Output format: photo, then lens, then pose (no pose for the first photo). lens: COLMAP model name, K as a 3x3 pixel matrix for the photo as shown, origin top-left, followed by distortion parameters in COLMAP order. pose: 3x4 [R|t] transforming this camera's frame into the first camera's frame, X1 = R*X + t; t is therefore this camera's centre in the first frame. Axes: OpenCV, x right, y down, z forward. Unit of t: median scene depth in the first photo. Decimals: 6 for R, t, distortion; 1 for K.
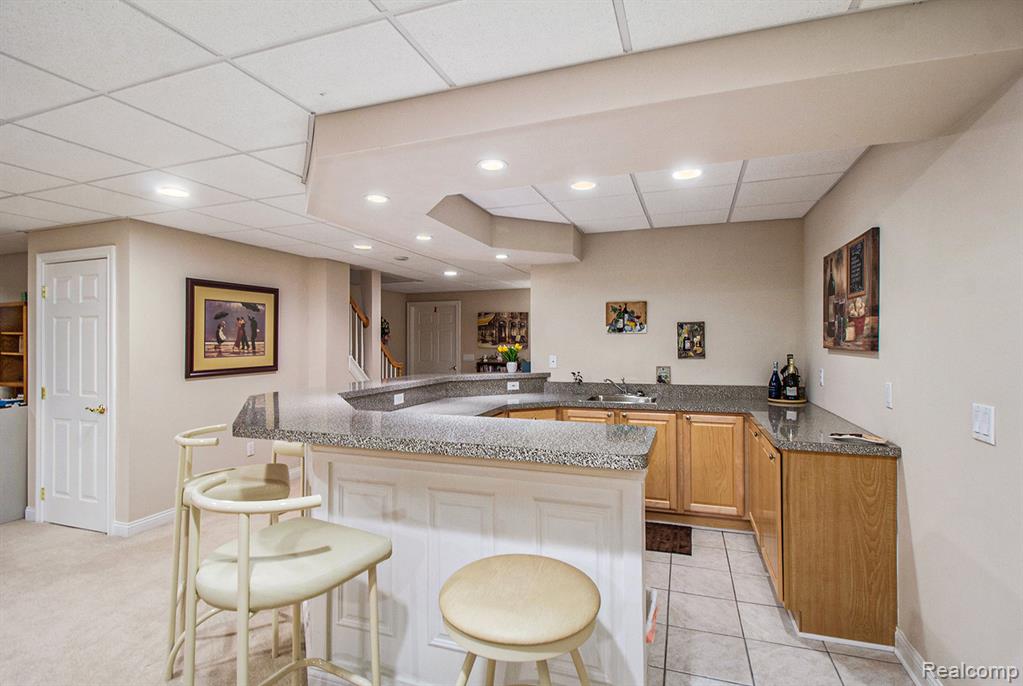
lens RADIAL K [[485.0, 0, 522.2], [0, 485.0, 344.2], [0, 0, 1]] dist [0.001909, -0.013320]
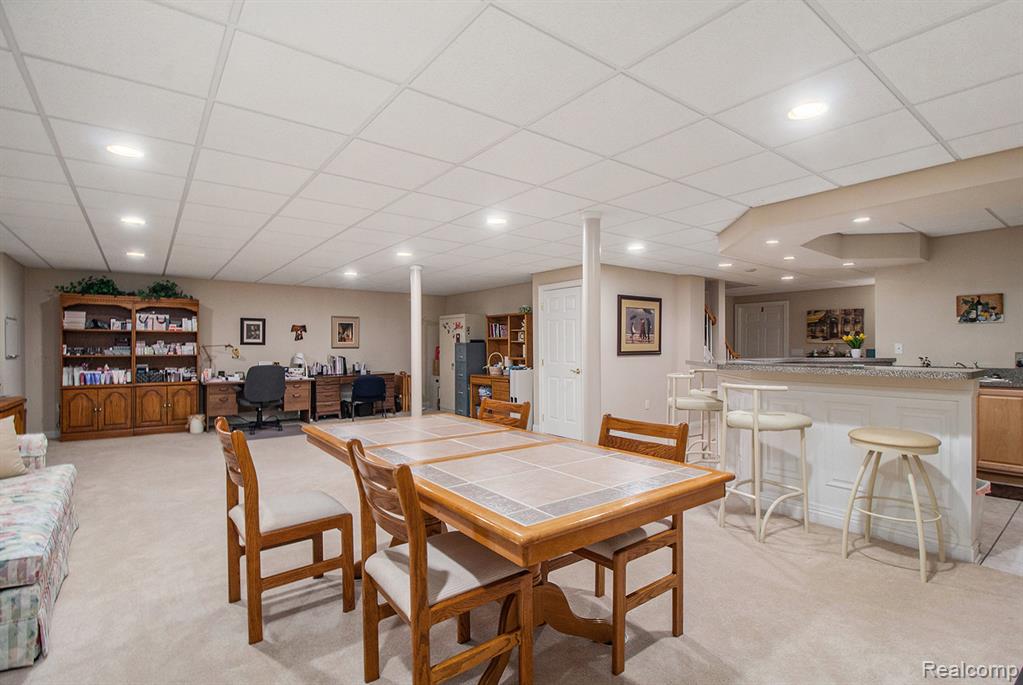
lens RADIAL K [[485.0, 0, 522.2], [0, 485.0, 343.7], [0, 0, 1]] dist [0.001909, -0.013320]
pose [[0.837164, 0.000280, -0.546952, -0.061906], [-0.005063, 0.999961, -0.007238, 0.038480], [0.546929, 0.008829, 0.837133, -0.496602]]
